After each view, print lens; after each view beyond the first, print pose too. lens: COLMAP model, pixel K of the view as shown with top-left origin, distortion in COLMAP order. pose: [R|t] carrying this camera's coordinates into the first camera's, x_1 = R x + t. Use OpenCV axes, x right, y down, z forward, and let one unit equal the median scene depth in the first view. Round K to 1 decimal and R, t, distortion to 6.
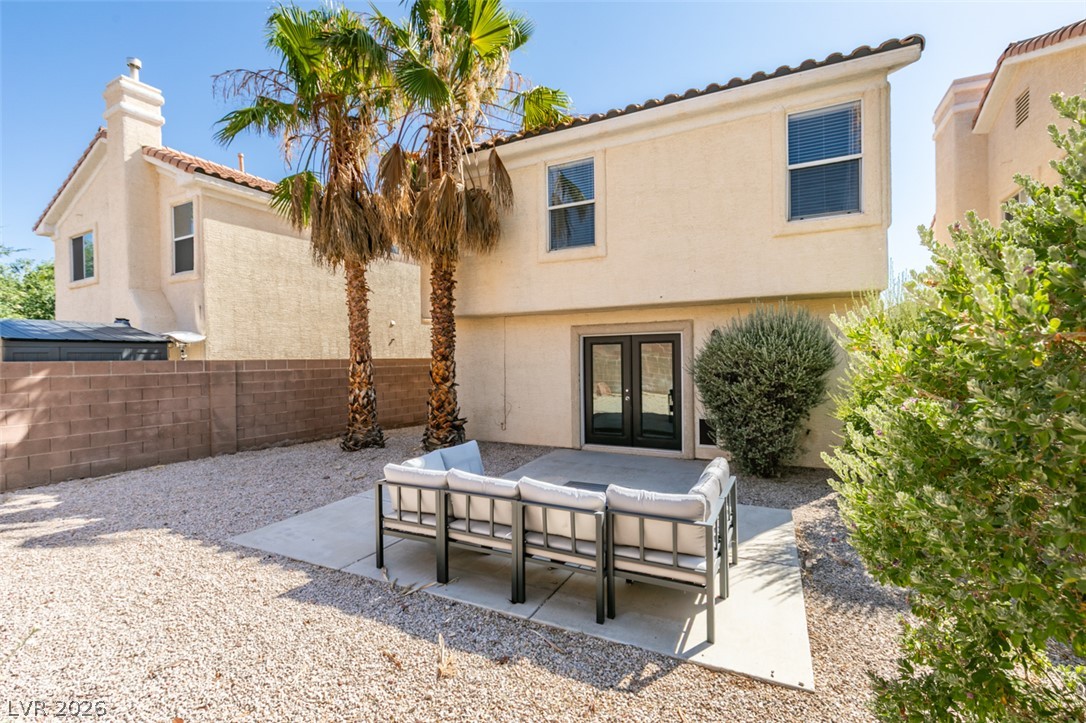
lens RADIAL K [[485.2, 0, 533.8], [0, 485.2, 355.6], [0, 0, 1]] dist [0.003287, -0.000830]
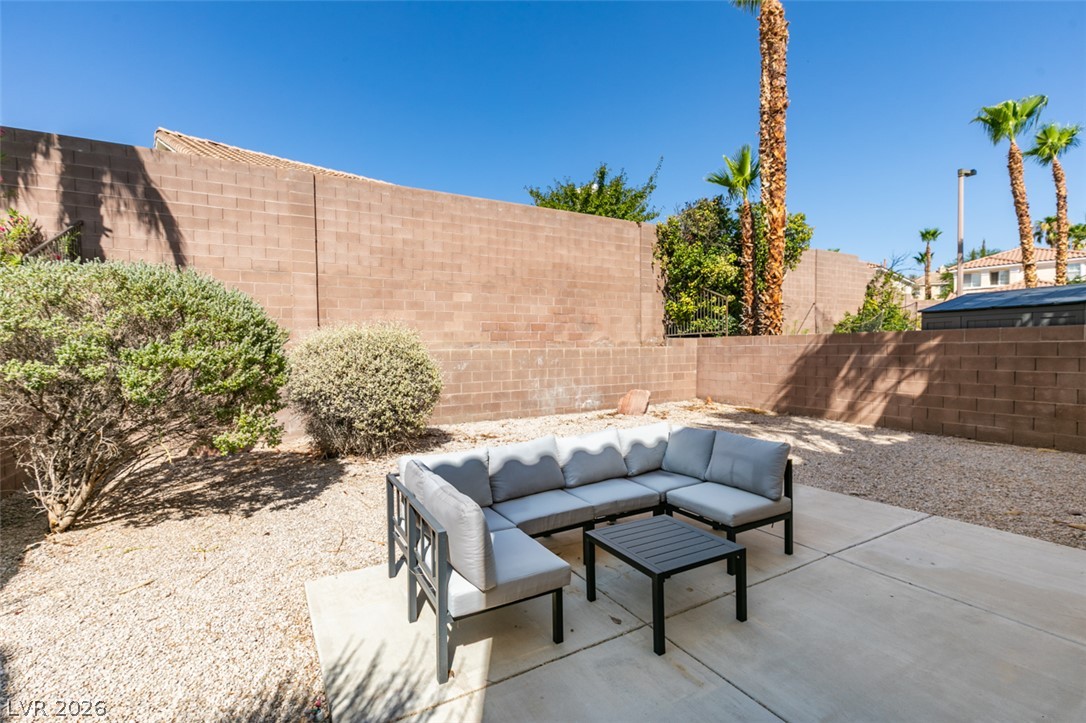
lens RADIAL K [[485.2, 0, 548.4], [0, 485.2, 371.9], [0, 0, 1]] dist [0.003287, -0.000830]
pose [[-0.543315, 0.063108, -0.837154, 0.453630], [0.020853, 0.997877, 0.061690, 0.021517], [0.839270, 0.016060, -0.543478, 0.798962]]
